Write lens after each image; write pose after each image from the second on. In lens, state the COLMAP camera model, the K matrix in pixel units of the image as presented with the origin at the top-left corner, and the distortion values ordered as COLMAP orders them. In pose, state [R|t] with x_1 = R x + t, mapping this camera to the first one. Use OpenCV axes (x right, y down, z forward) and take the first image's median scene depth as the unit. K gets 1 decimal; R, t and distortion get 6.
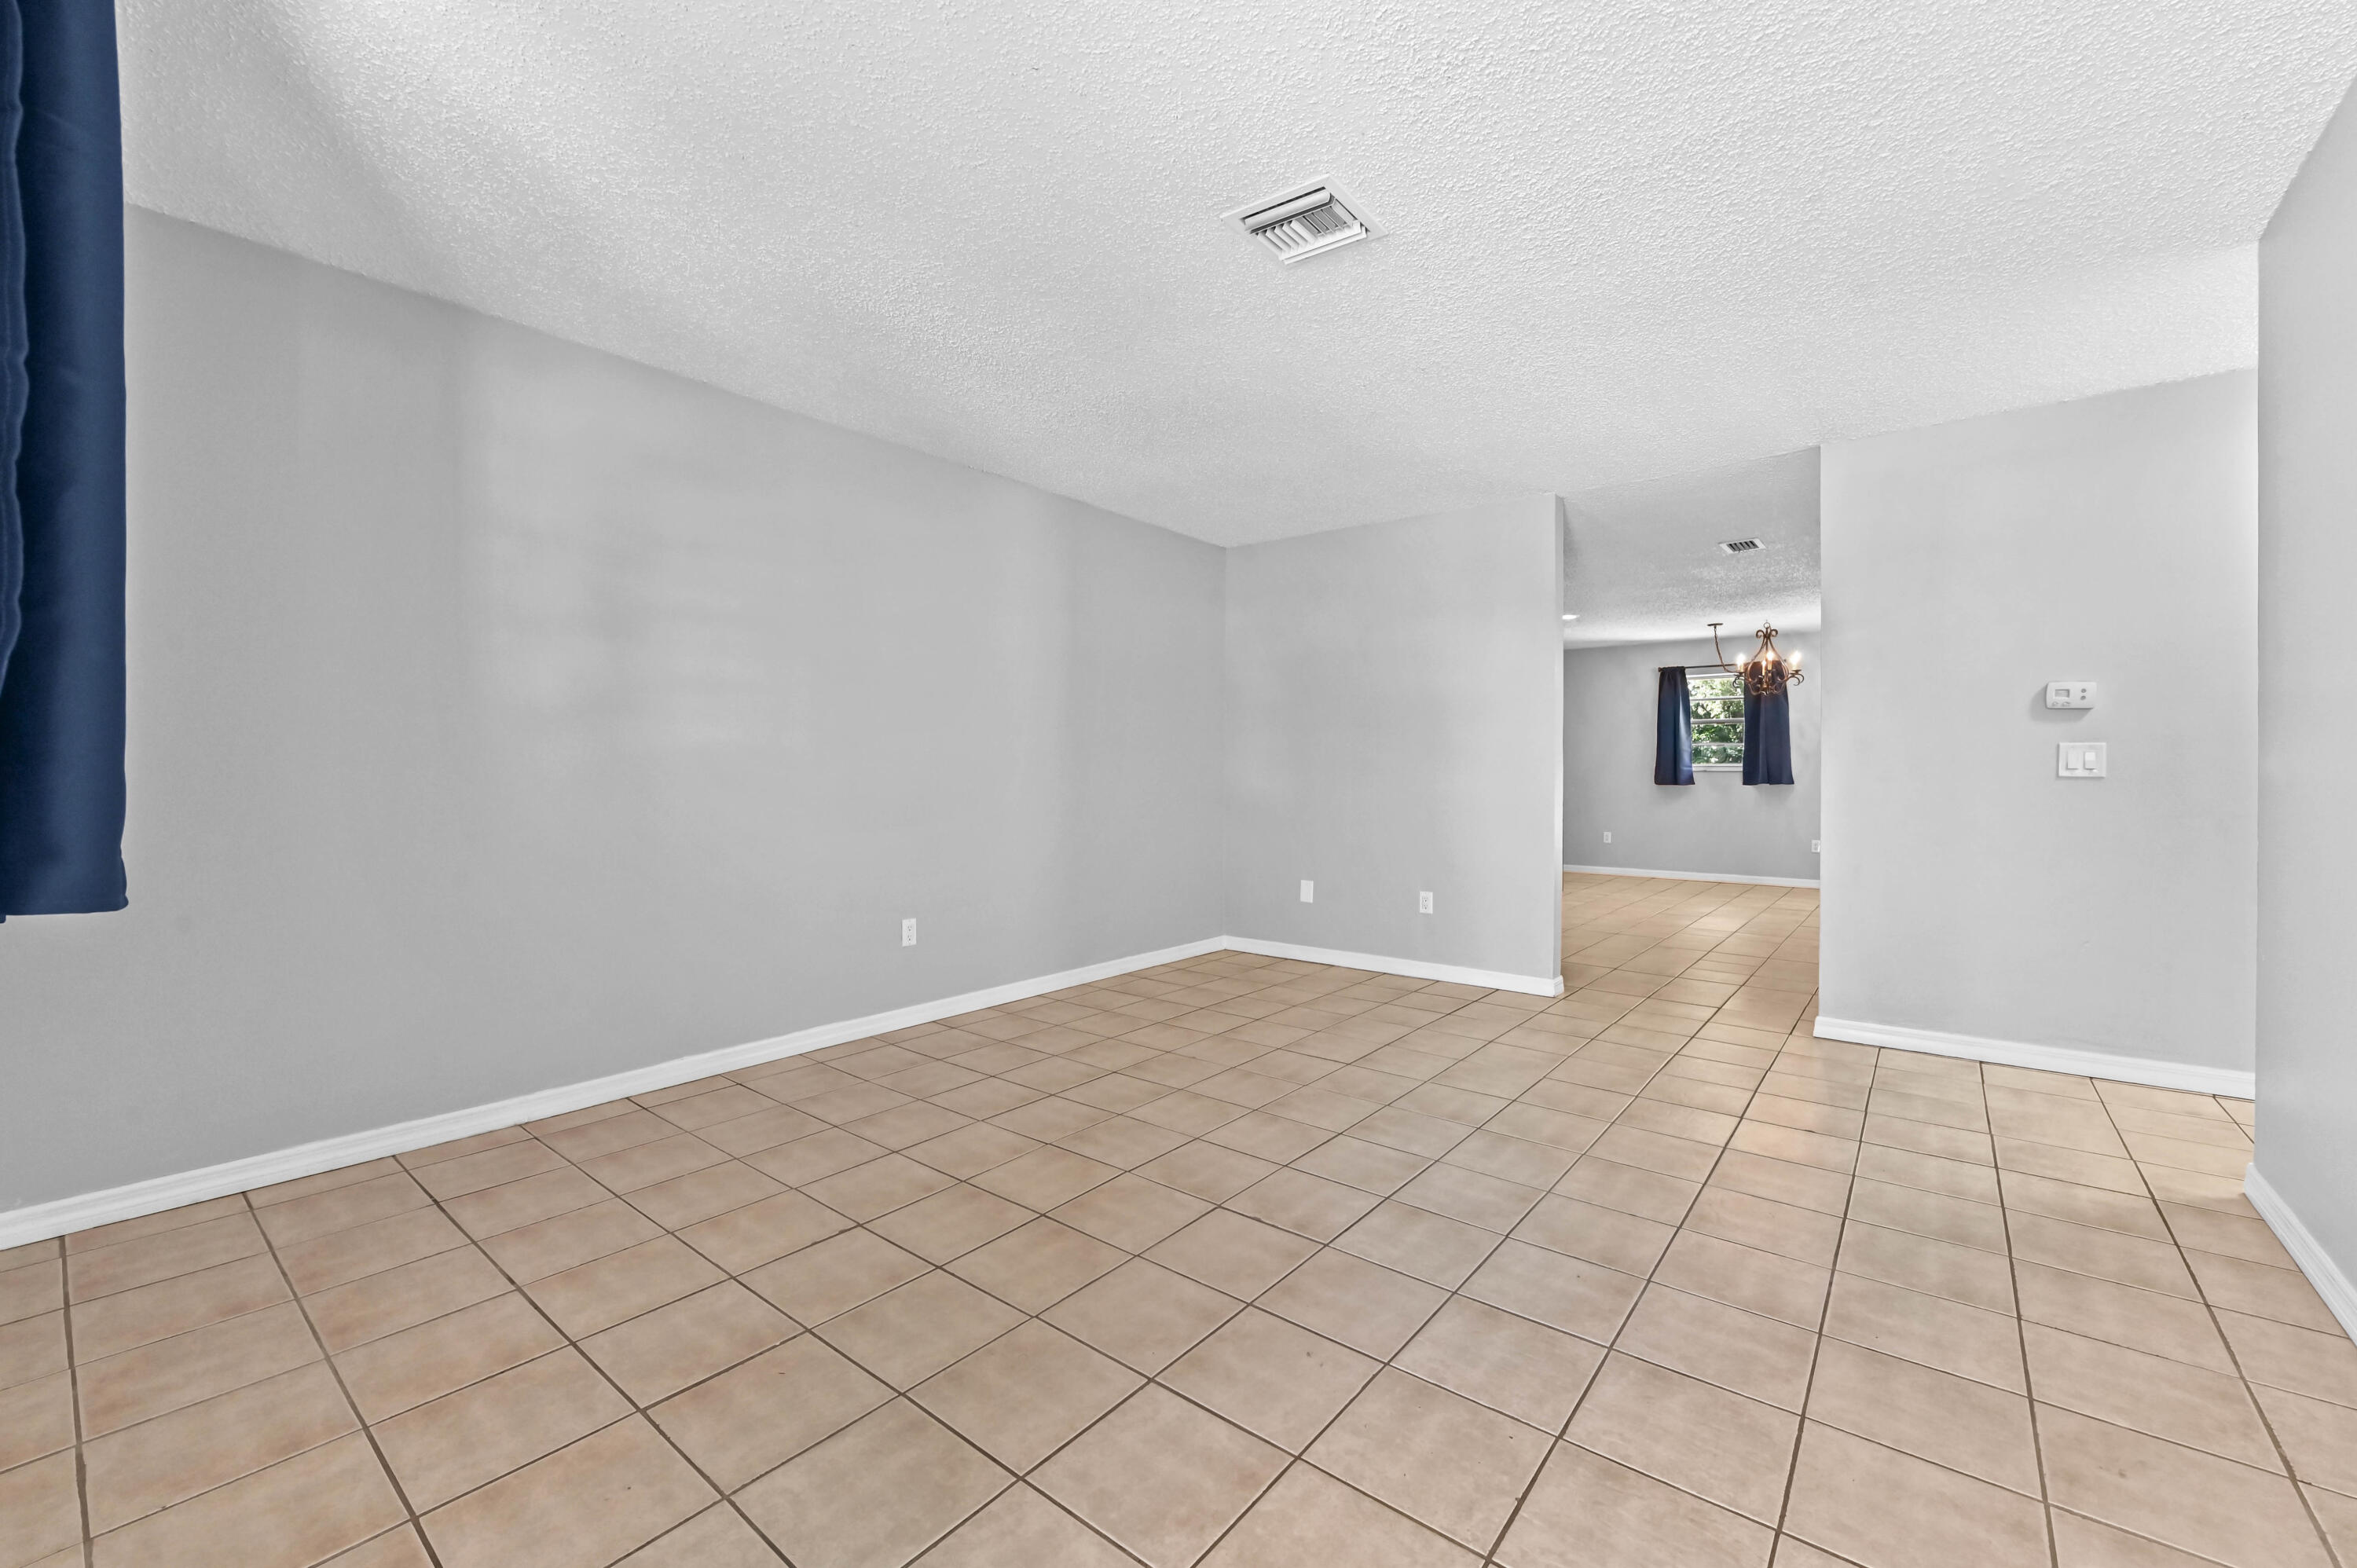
lens RADIAL K [[943.6, 0, 1186.5], [0, 943.6, 774.0], [0, 0, 1]] dist [-0.006999, -0.000503]
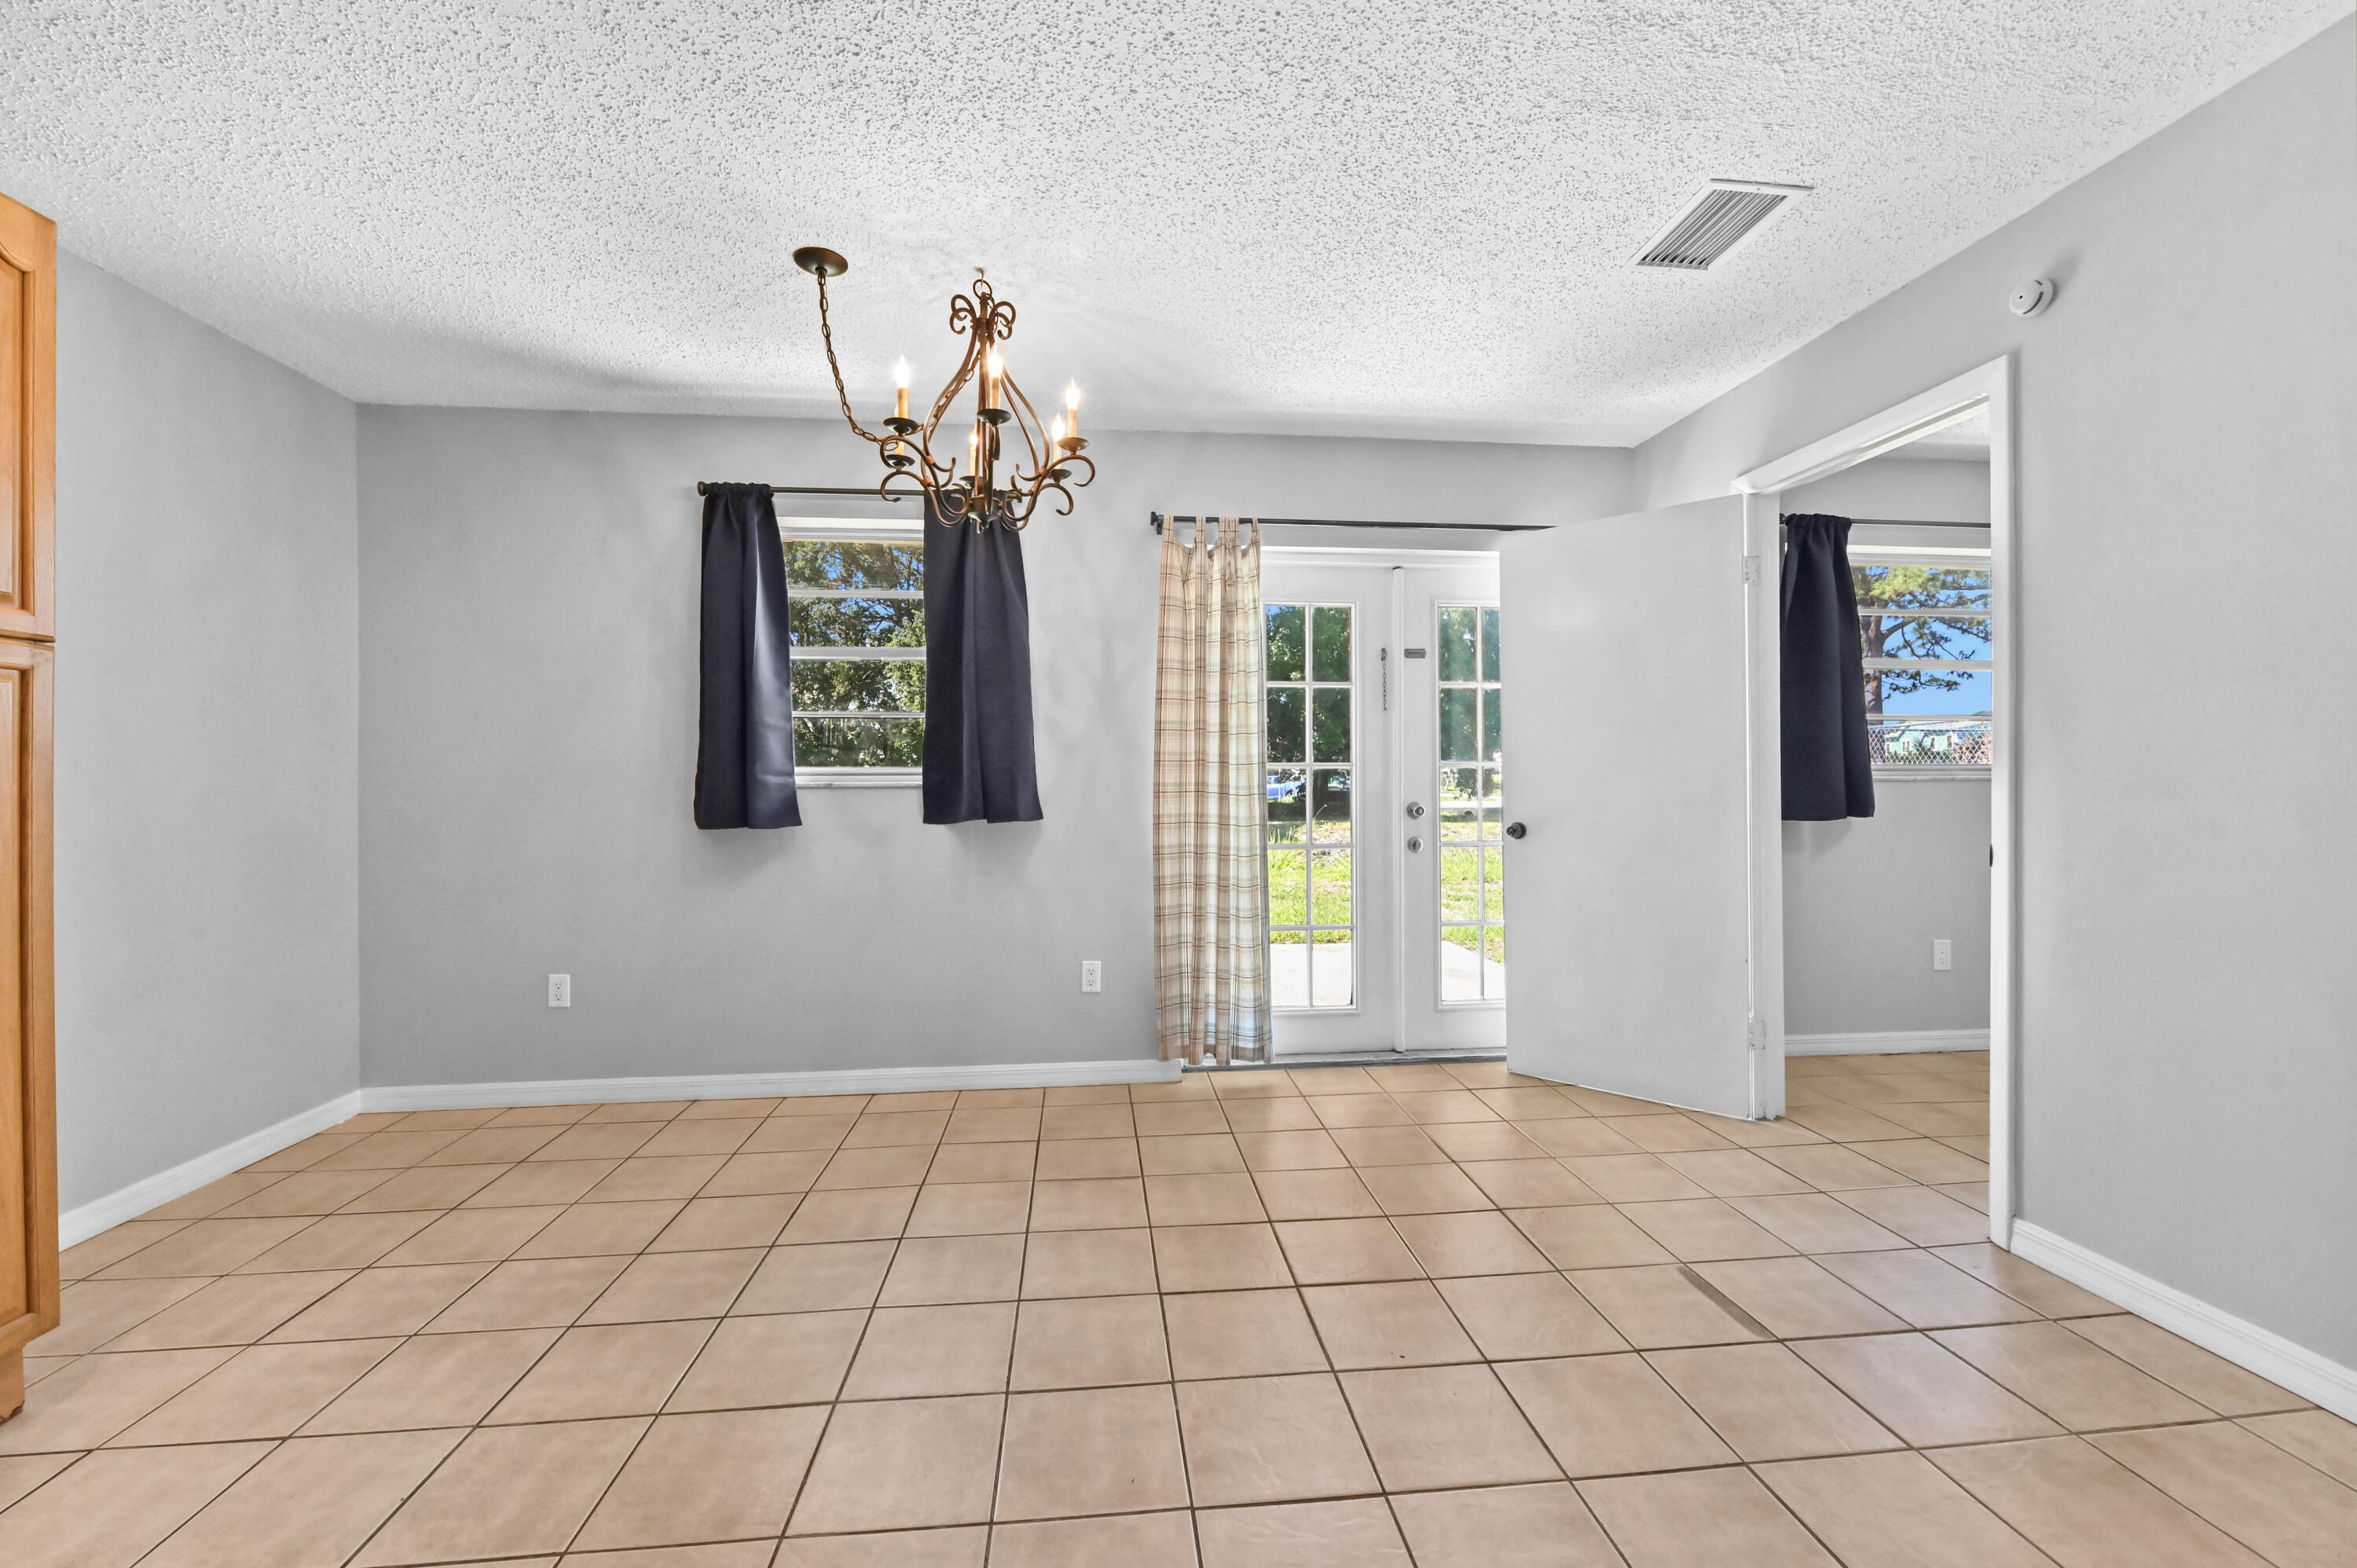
lens RADIAL K [[943.6, 0, 1166.3], [0, 943.6, 798.4], [0, 0, 1]] dist [-0.006999, -0.000503]
pose [[0.724044, -0.003350, 0.689746, 0.397538], [0.012115, 0.999896, -0.007862, 0.005495], [-0.689648, 0.014048, 0.724009, 0.654480]]
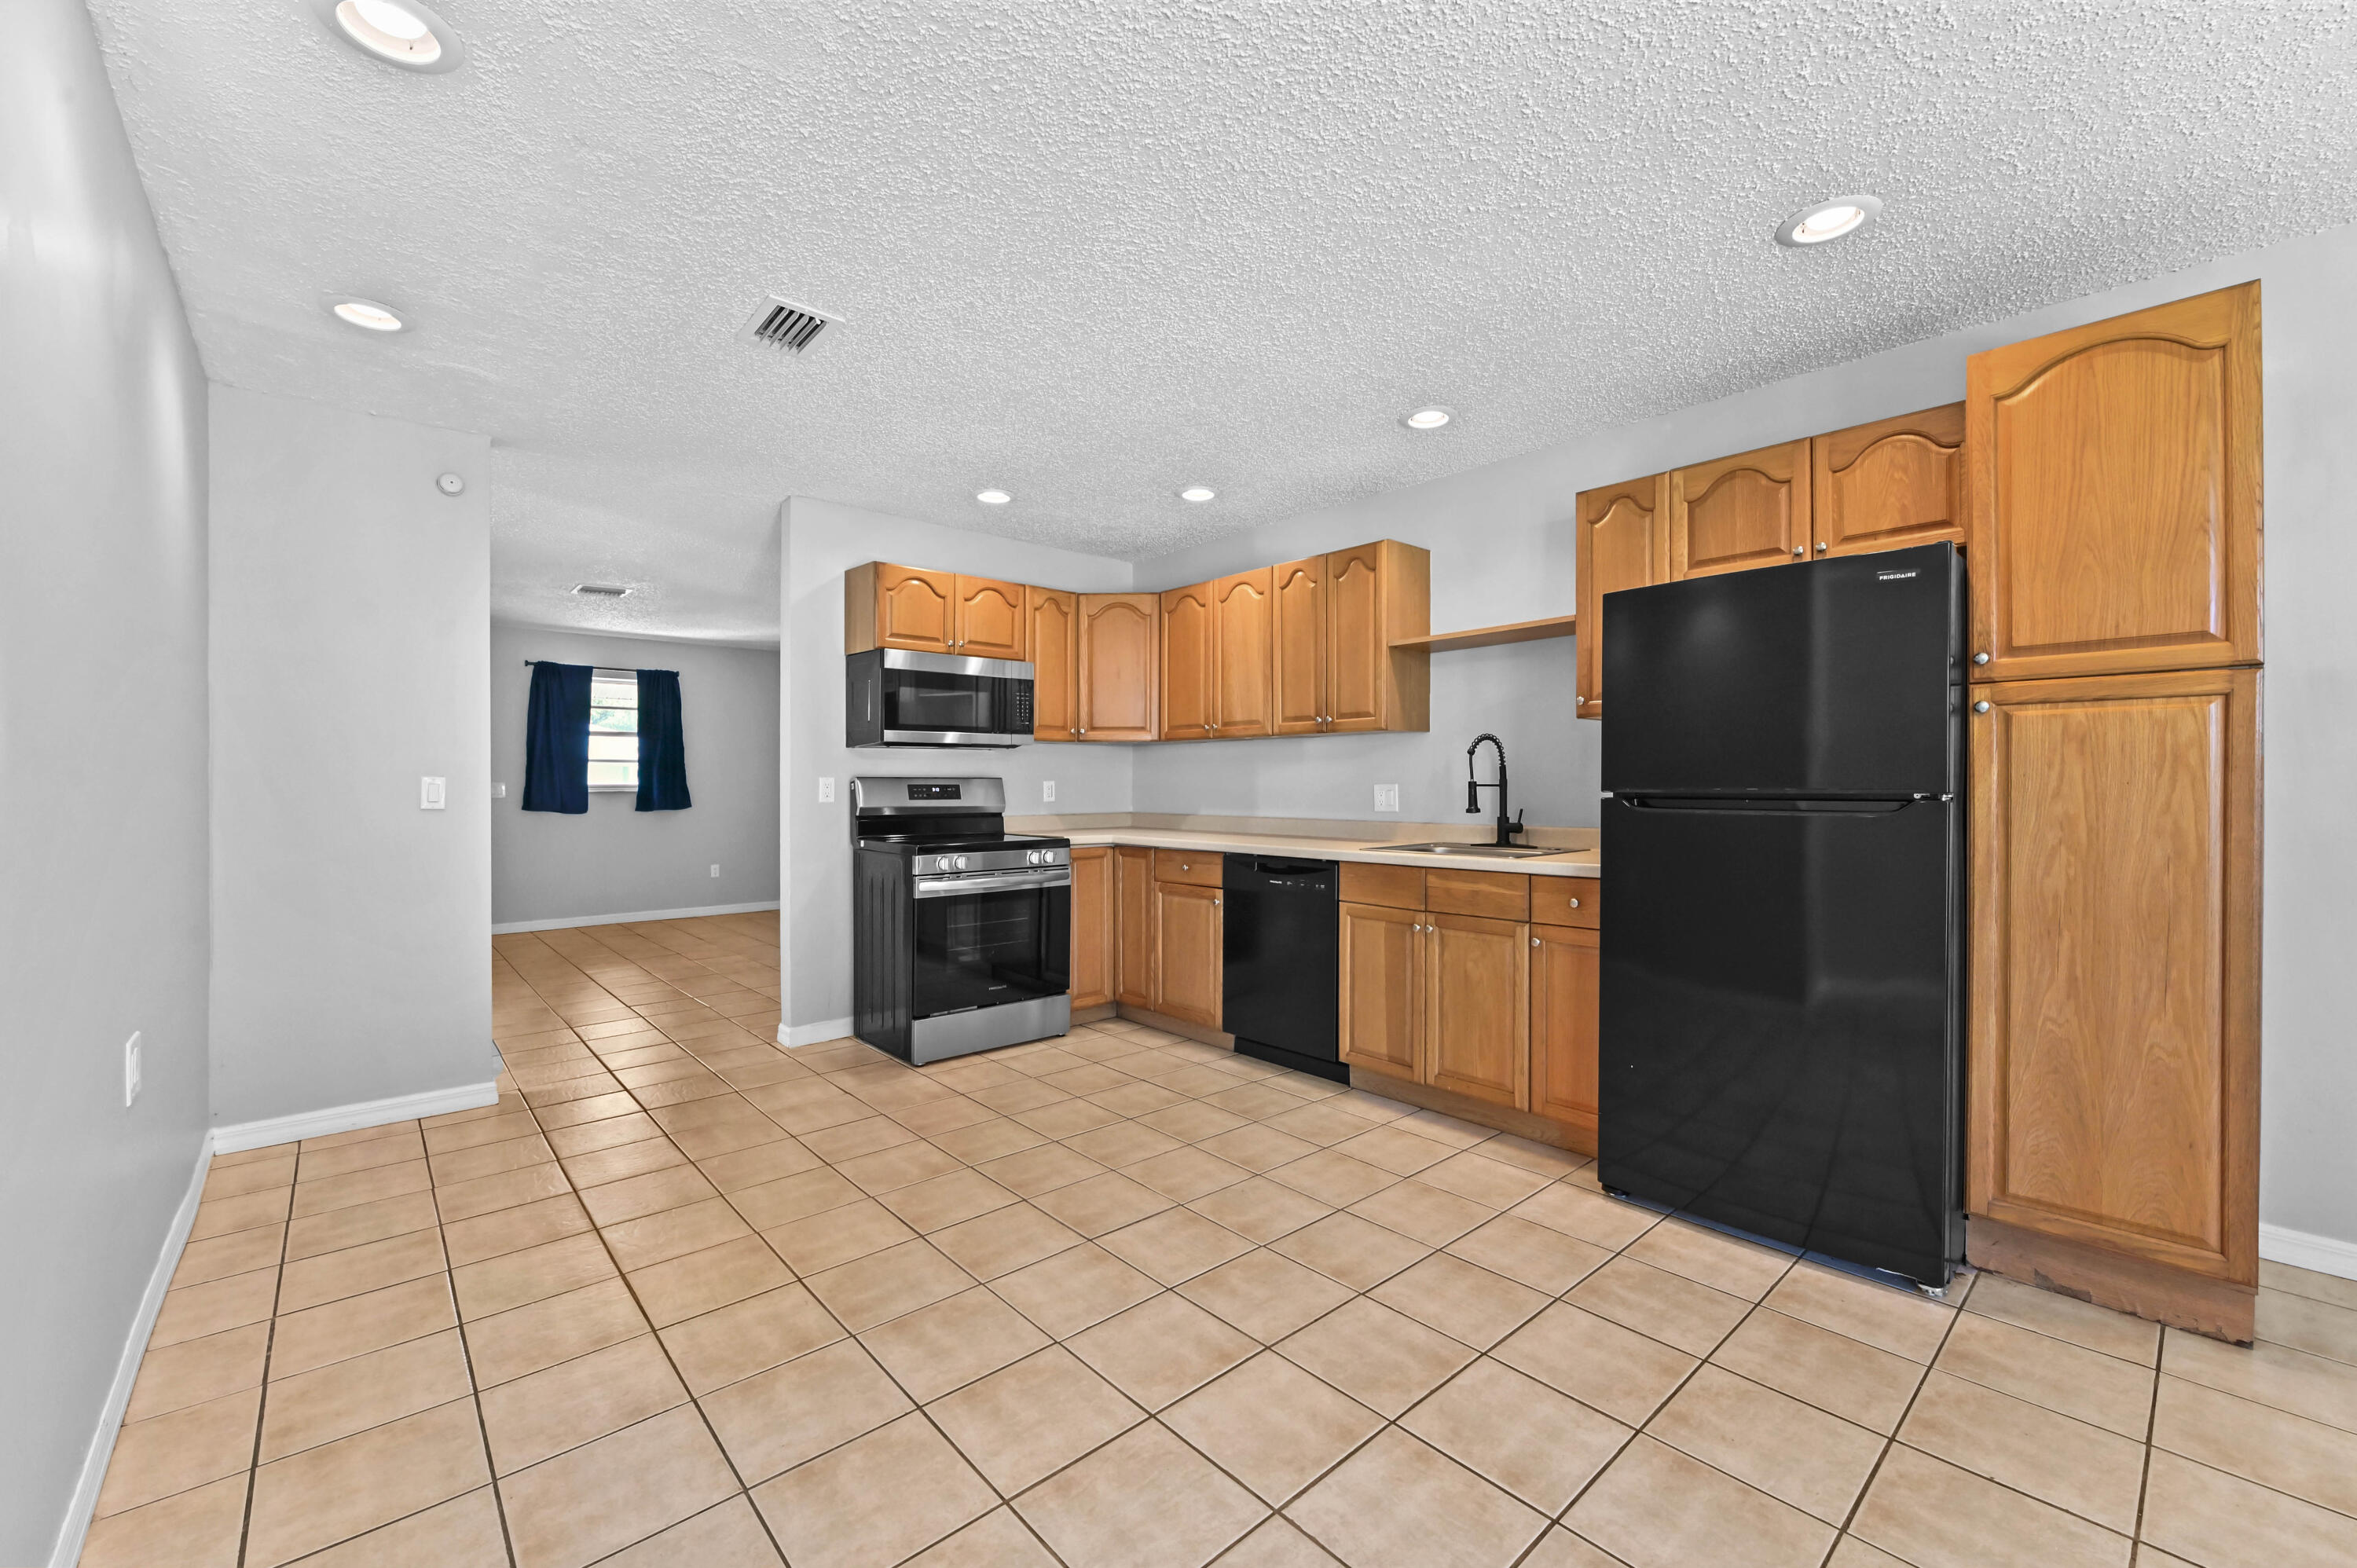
lens RADIAL K [[943.6, 0, 1165.9], [0, 943.6, 773.0], [0, 0, 1]] dist [-0.006999, -0.000503]
pose [[-0.180461, -0.004027, -0.983574, 0.588038], [-0.015518, 0.999879, -0.001247, -0.001377], [0.983460, 0.015038, -0.180501, 0.736330]]
